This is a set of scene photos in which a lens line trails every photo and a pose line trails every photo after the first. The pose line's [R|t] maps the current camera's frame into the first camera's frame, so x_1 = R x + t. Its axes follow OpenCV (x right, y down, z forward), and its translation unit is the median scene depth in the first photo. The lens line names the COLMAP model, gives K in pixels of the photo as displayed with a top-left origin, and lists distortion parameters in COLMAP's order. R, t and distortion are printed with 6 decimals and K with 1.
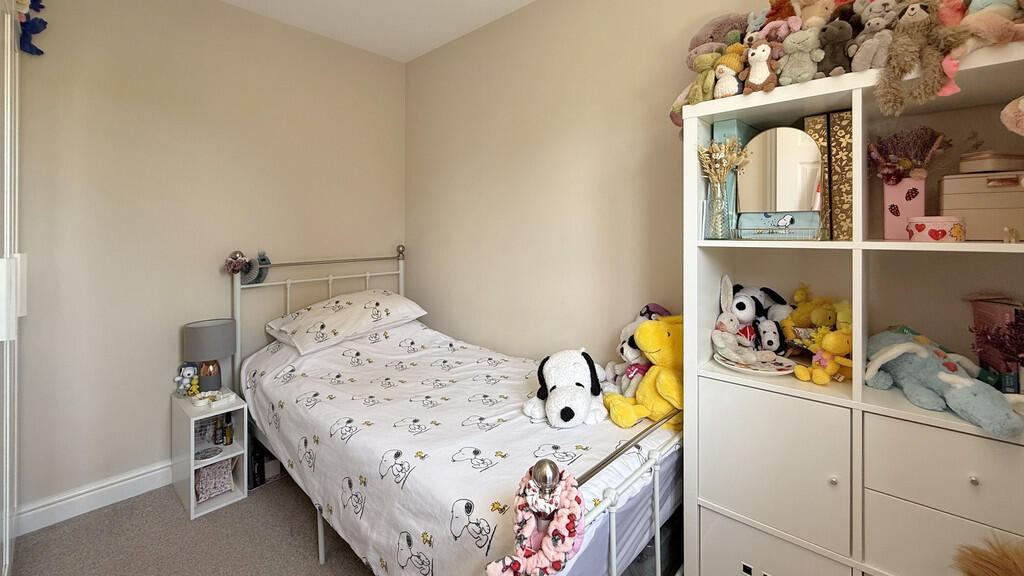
lens RADIAL K [[432.1, 0, 512.8], [0, 432.1, 233.0], [0, 0, 1]] dist [0.001523, 0.000279]
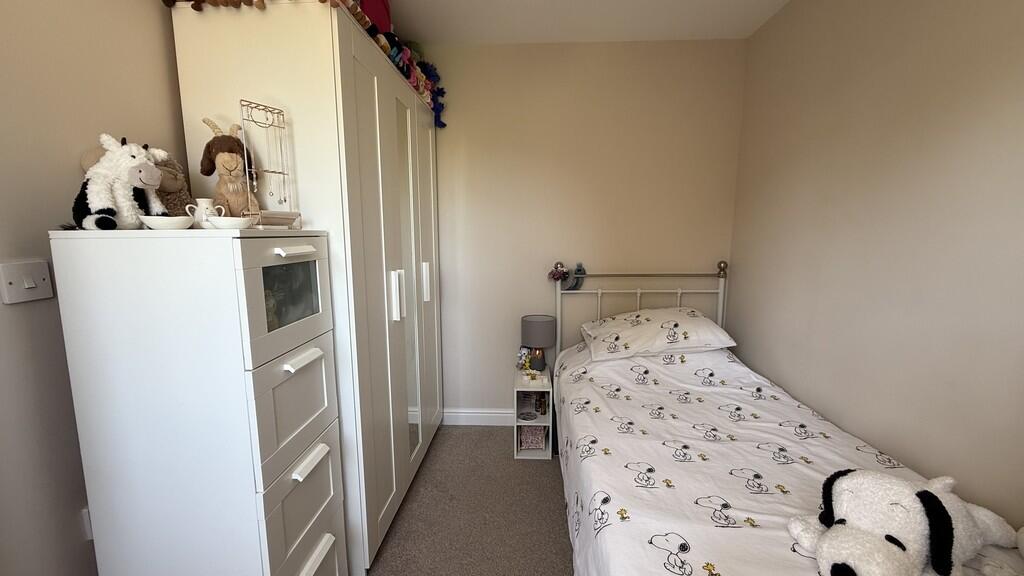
lens RADIAL K [[405.0, 0, 511.0], [0, 405.0, 286.3], [0, 0, 1]] dist [0.001379, 0.000123]
pose [[0.639468, 0.110579, -0.760824, 0.137348], [-0.004185, 0.990088, 0.140384, -0.049091], [0.768806, -0.086587, 0.633593, 0.184495]]
